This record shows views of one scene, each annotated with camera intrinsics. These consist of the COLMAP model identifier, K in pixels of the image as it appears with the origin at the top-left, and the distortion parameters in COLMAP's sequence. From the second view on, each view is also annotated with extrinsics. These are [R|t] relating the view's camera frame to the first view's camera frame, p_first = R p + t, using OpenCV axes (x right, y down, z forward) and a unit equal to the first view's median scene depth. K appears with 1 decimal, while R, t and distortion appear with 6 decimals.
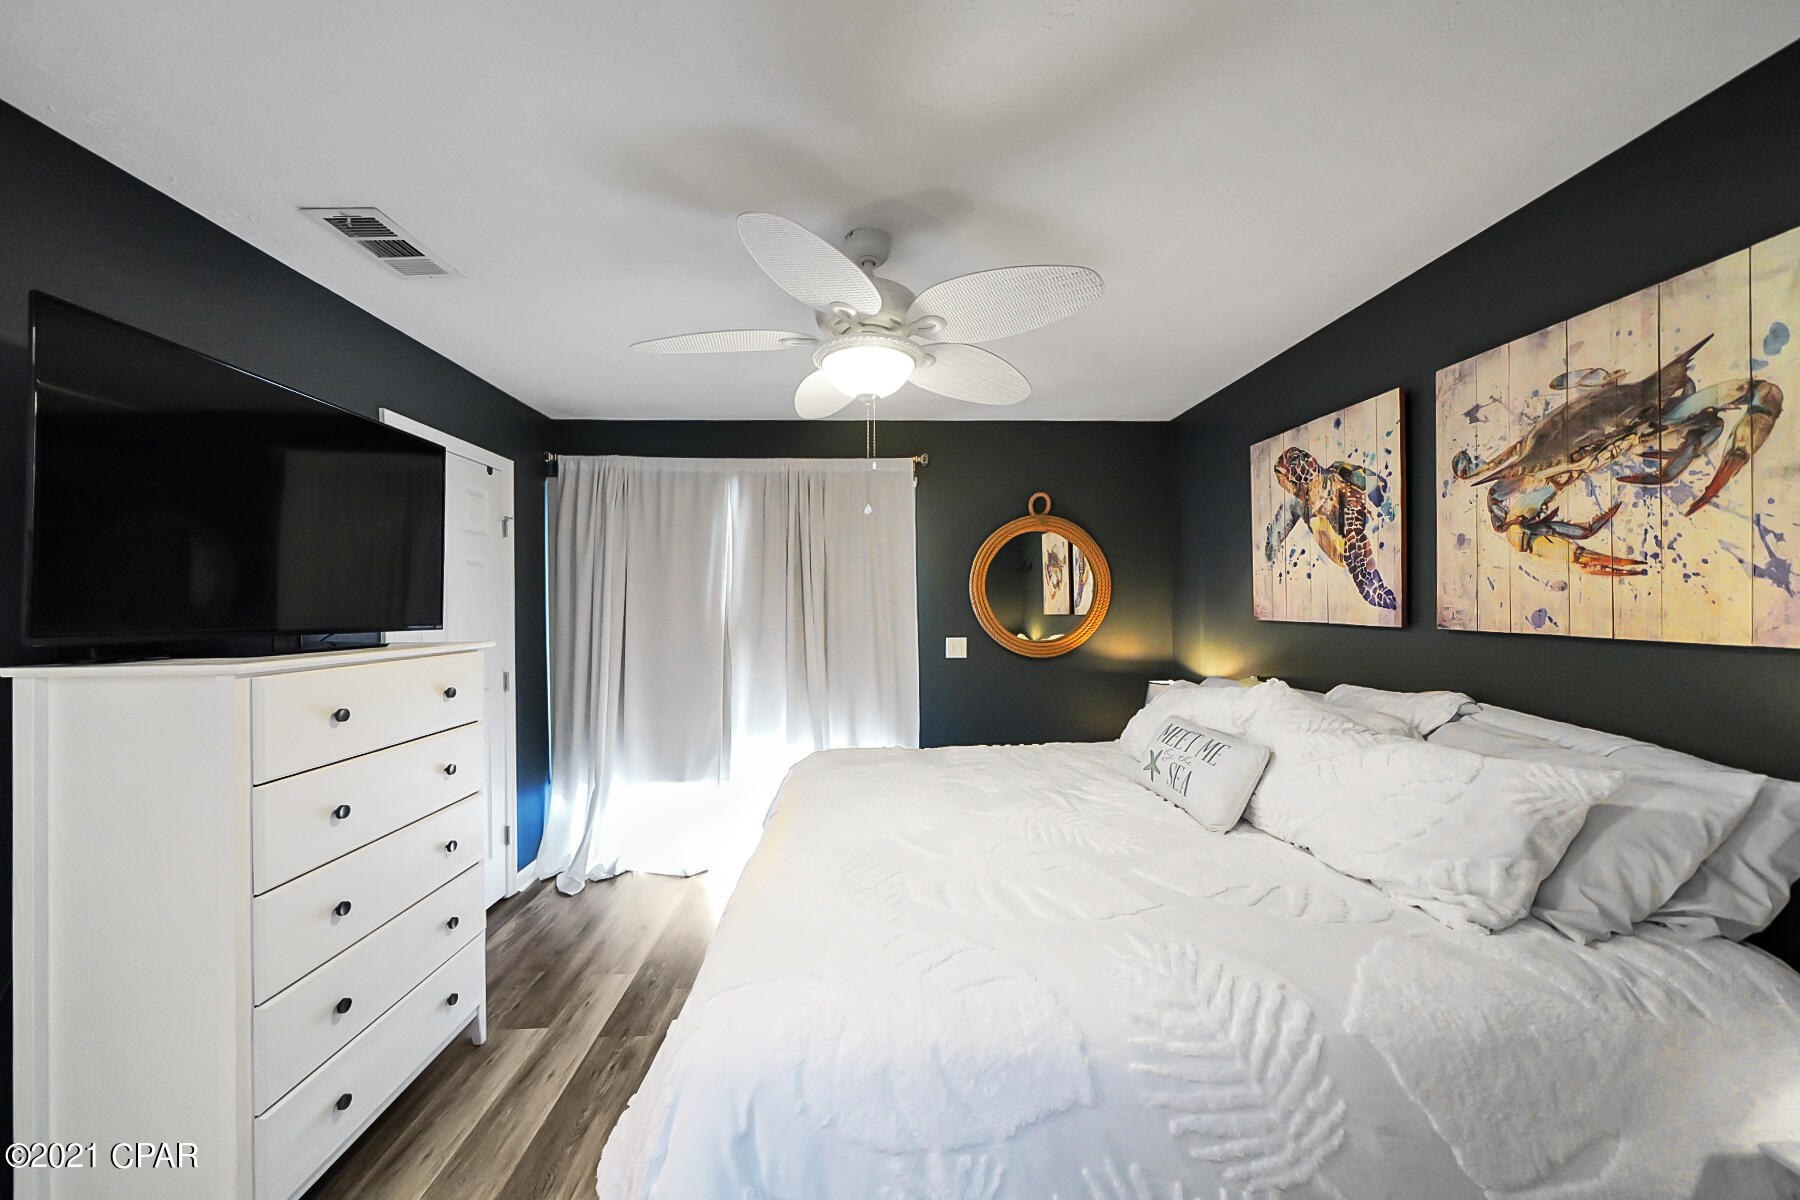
lens RADIAL K [[629.4, 0, 890.9], [0, 629.4, 601.9], [0, 0, 1]] dist [-0.001356, -0.000185]
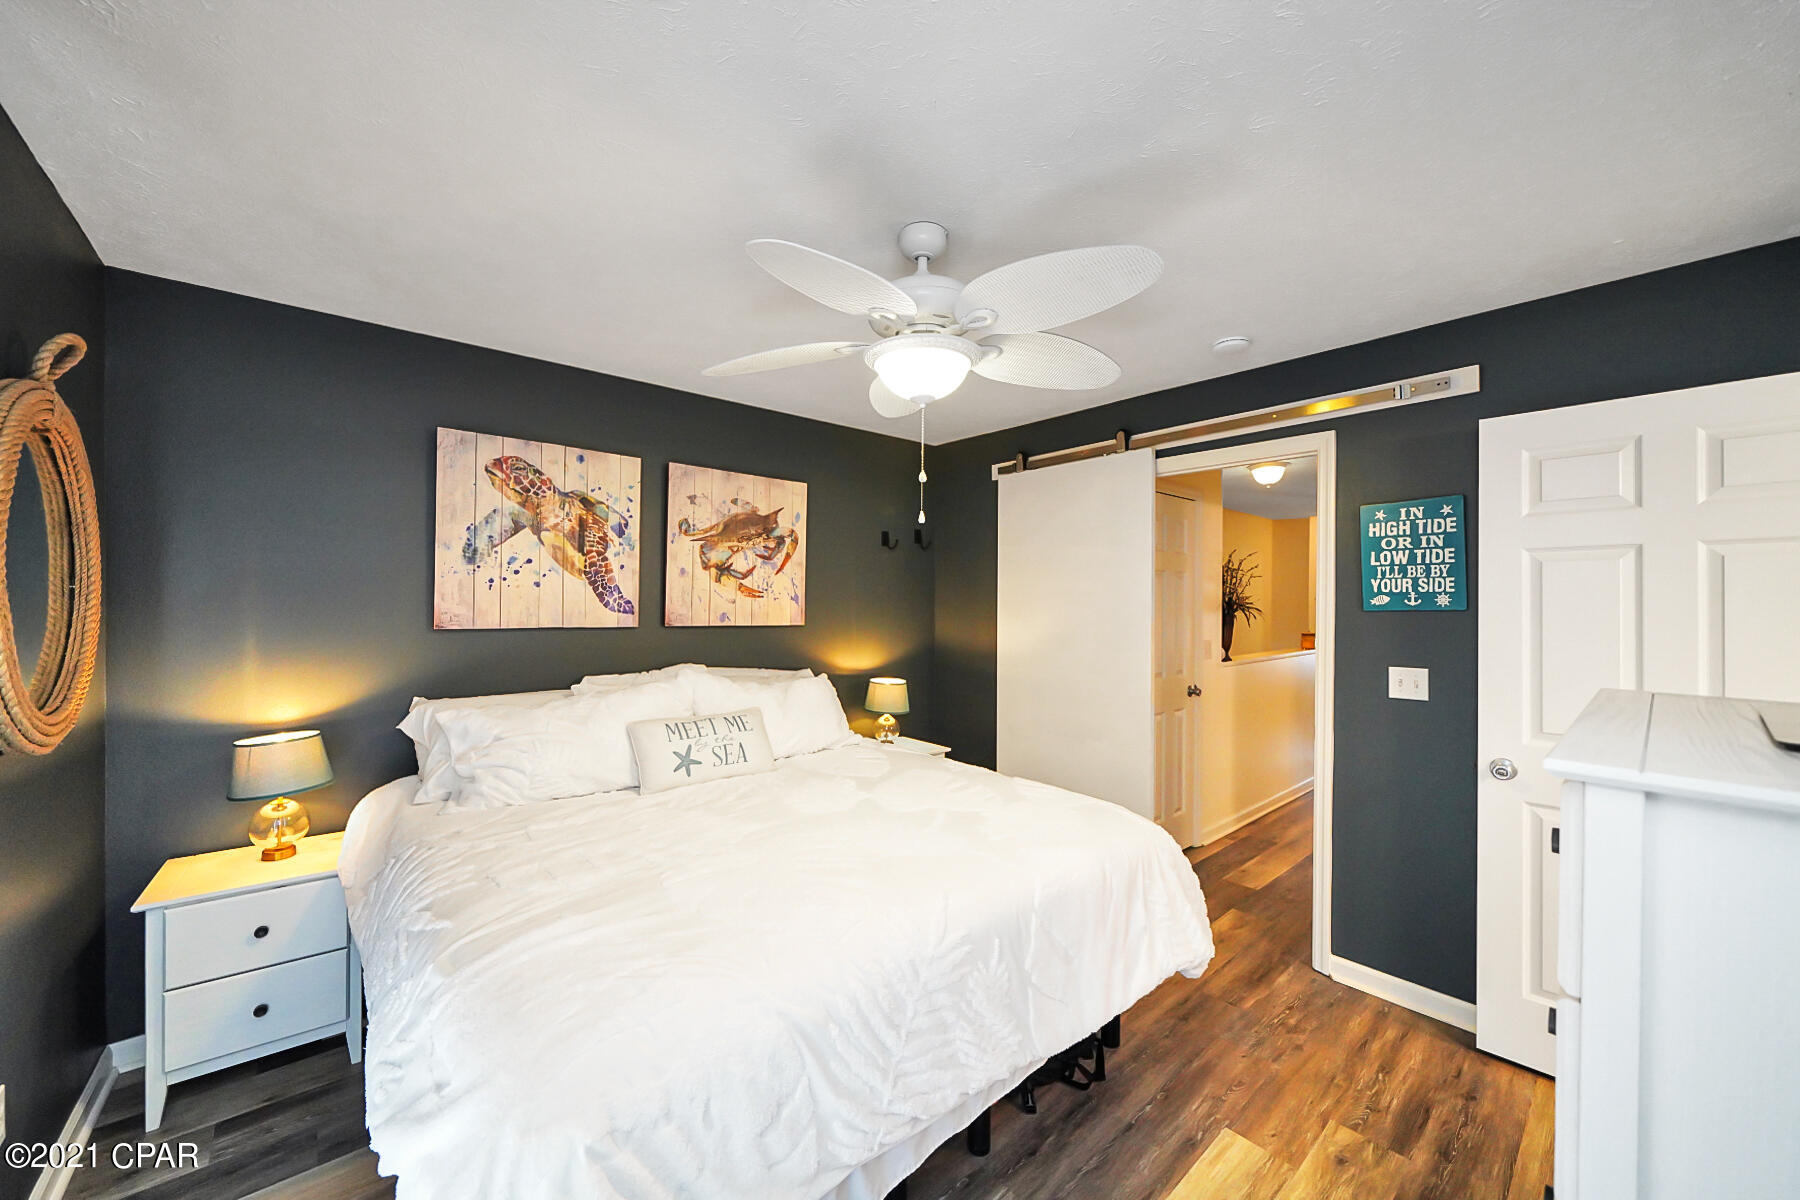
lens RADIAL K [[655.6, 0, 896.0], [0, 655.6, 602.9], [0, 0, 1]] dist [-0.005865, -0.000173]
pose [[-0.624151, 0.005677, 0.781283, -0.703896], [-0.002203, 0.999957, -0.009026, -0.001398], [-0.781301, -0.007355, -0.624112, 1.458437]]
